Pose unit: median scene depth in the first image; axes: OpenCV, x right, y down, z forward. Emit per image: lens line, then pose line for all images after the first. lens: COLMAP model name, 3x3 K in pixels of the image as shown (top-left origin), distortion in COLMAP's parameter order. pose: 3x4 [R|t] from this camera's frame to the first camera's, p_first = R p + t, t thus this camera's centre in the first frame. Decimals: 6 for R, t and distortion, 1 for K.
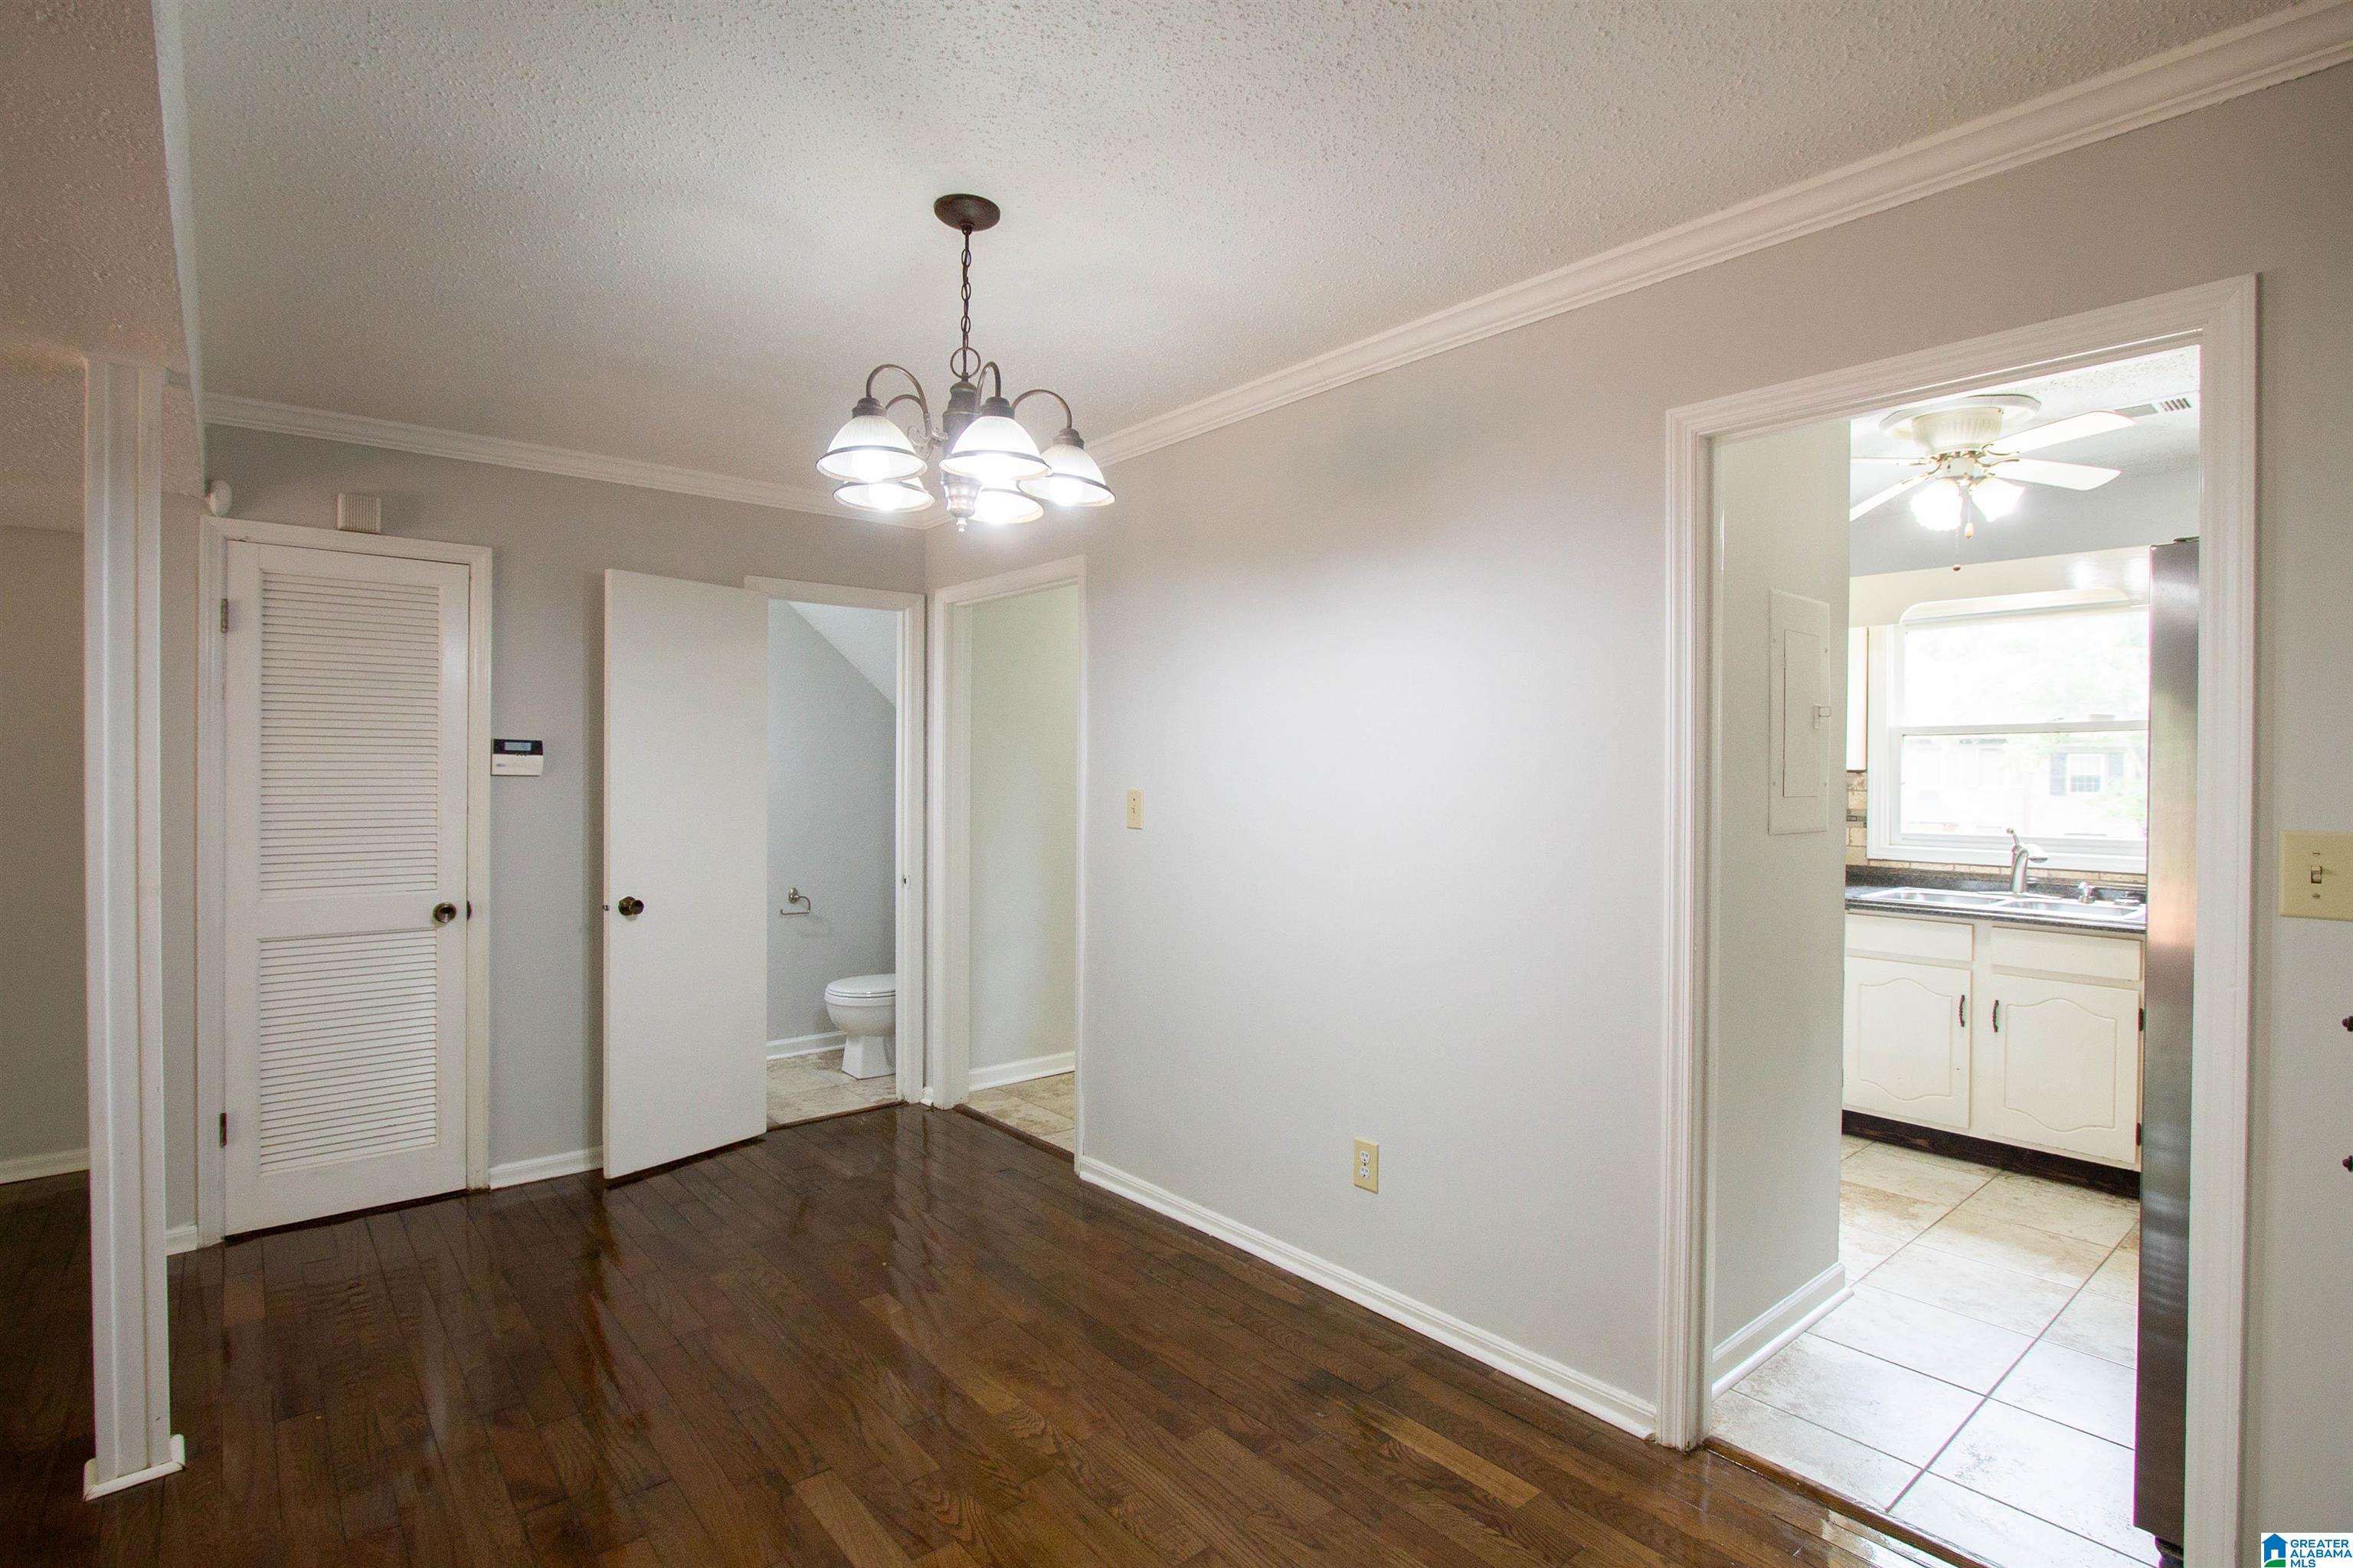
lens RADIAL K [[1111.0, 0, 1193.3], [0, 1111.0, 776.0], [0, 0, 1]] dist [-0.012450, 0.001031]
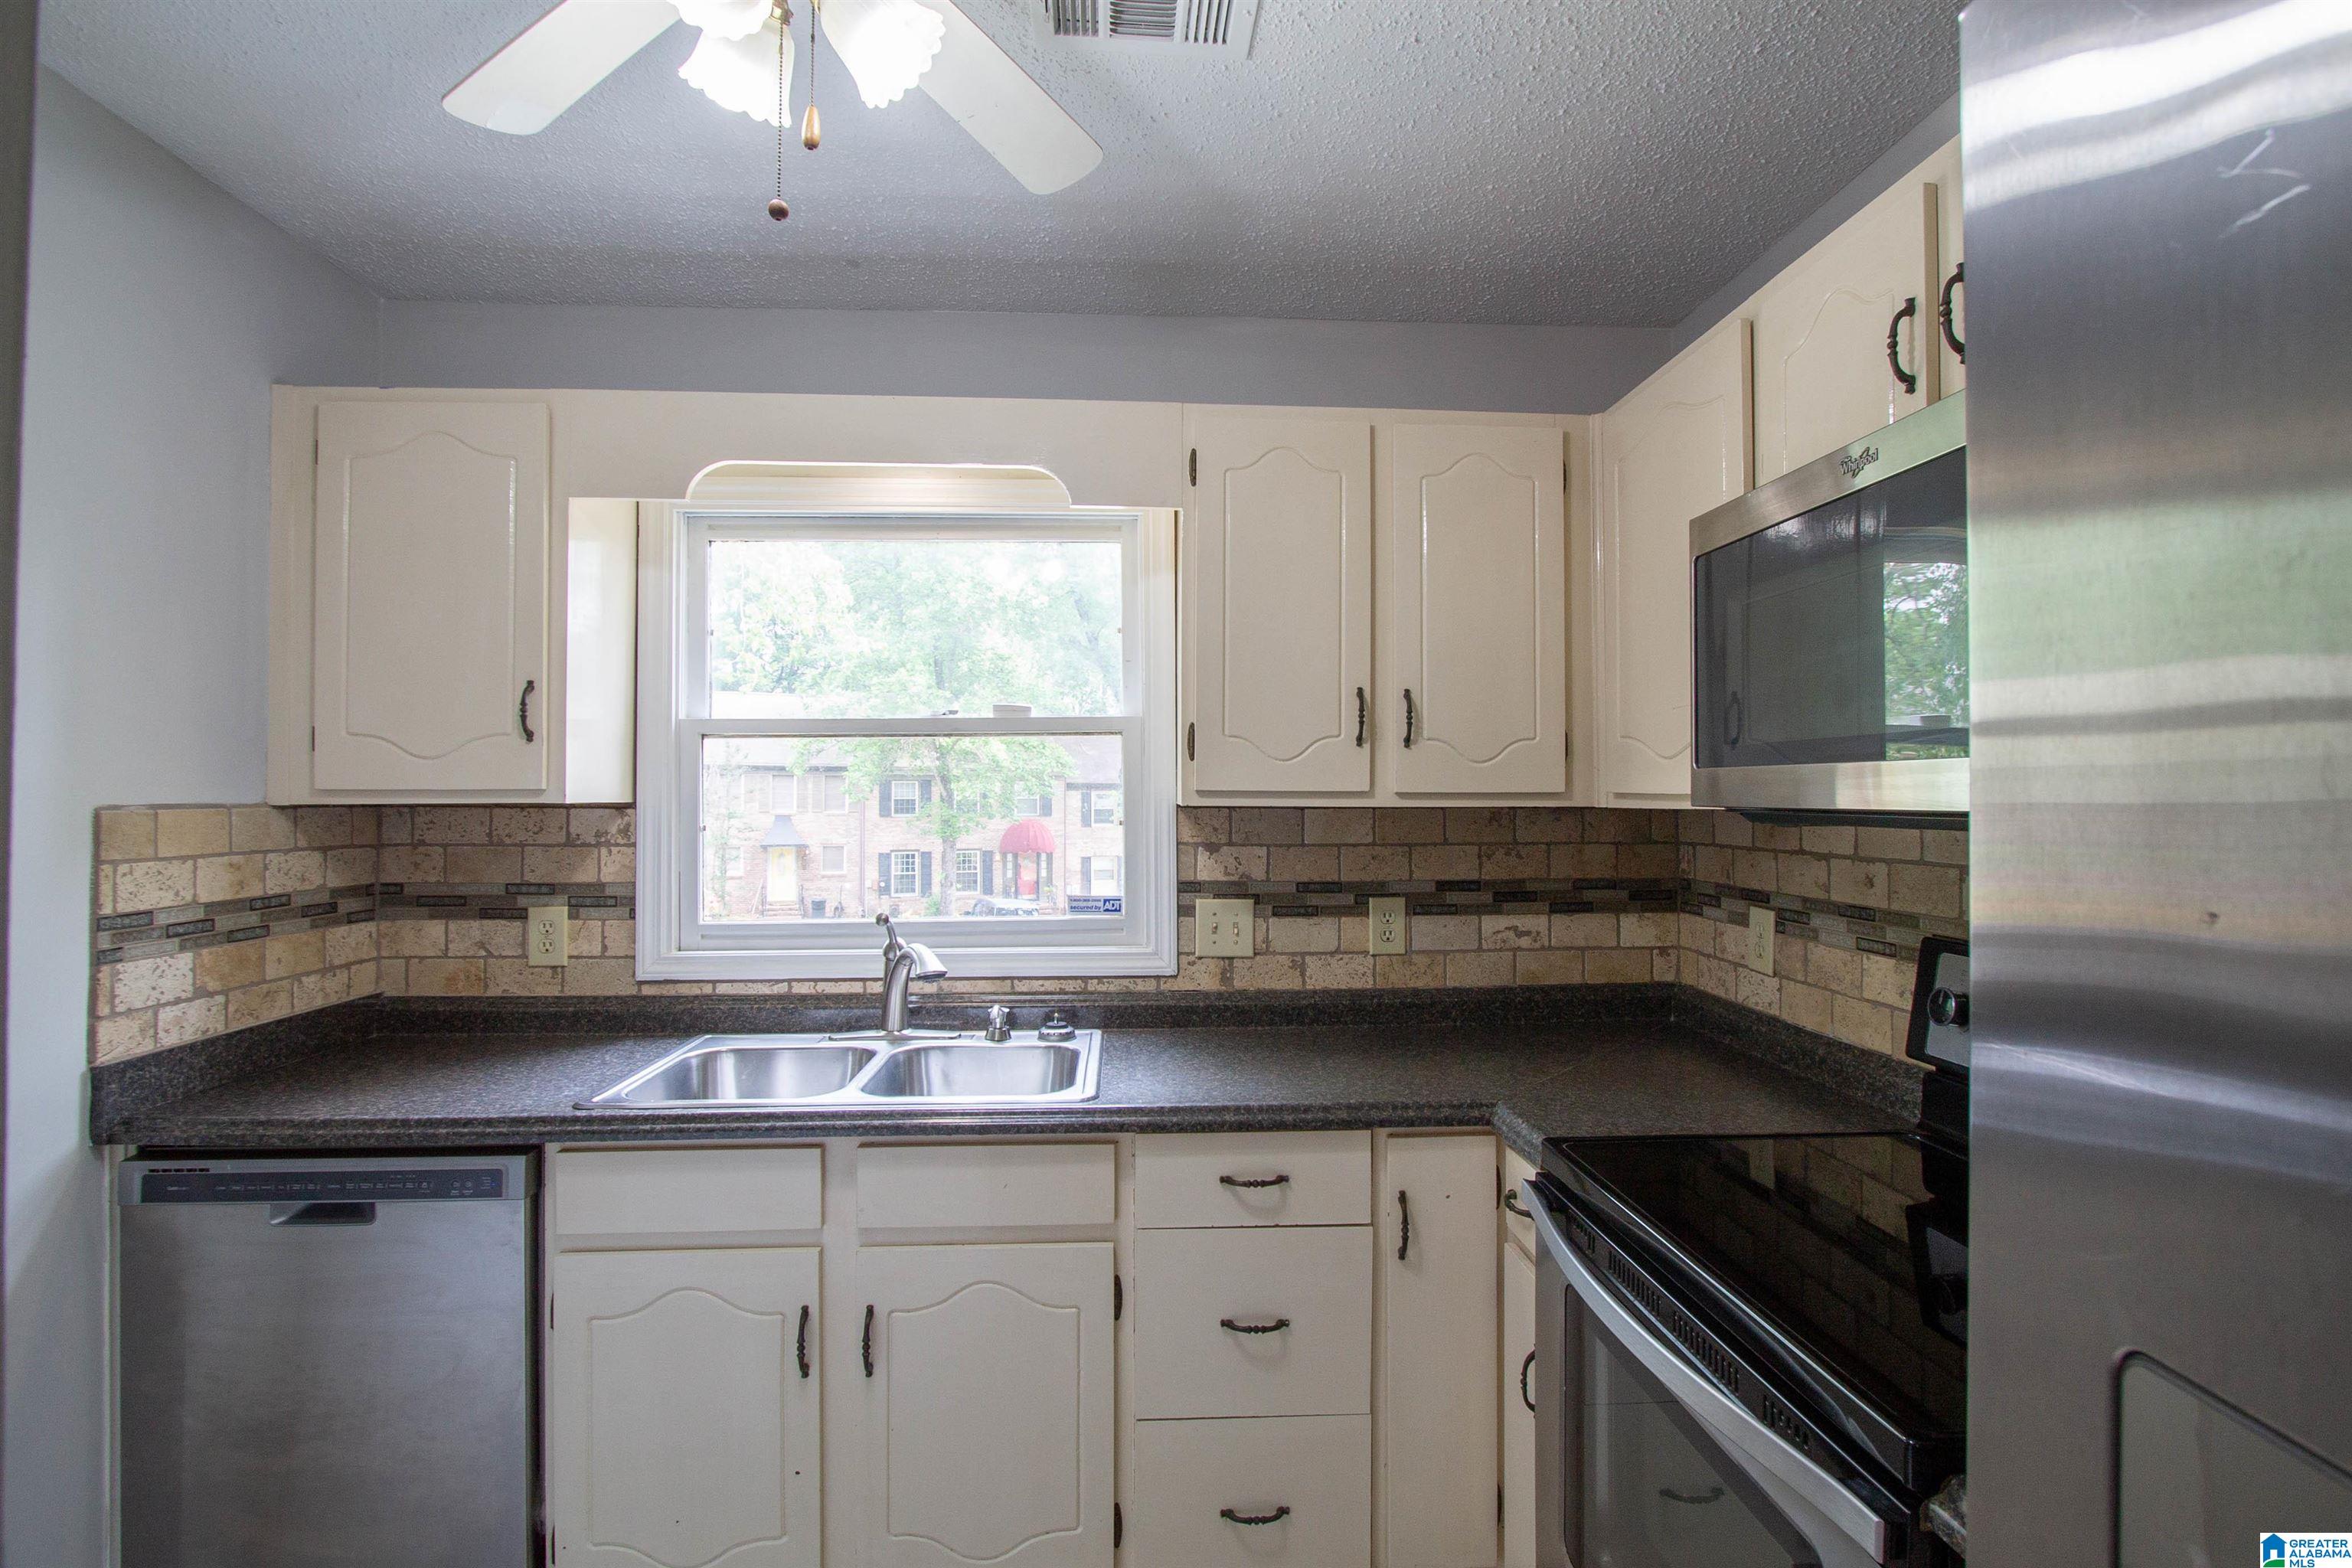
lens RADIAL K [[1110.5, 0, 1192.8], [0, 1110.5, 776.0], [0, 0, 1]] dist [-0.012450, 0.001031]
pose [[0.591897, 0.006829, 0.805984, 0.387508], [0.012713, 0.999761, -0.017807, -0.005969], [-0.805913, 0.020786, 0.591669, 0.547000]]
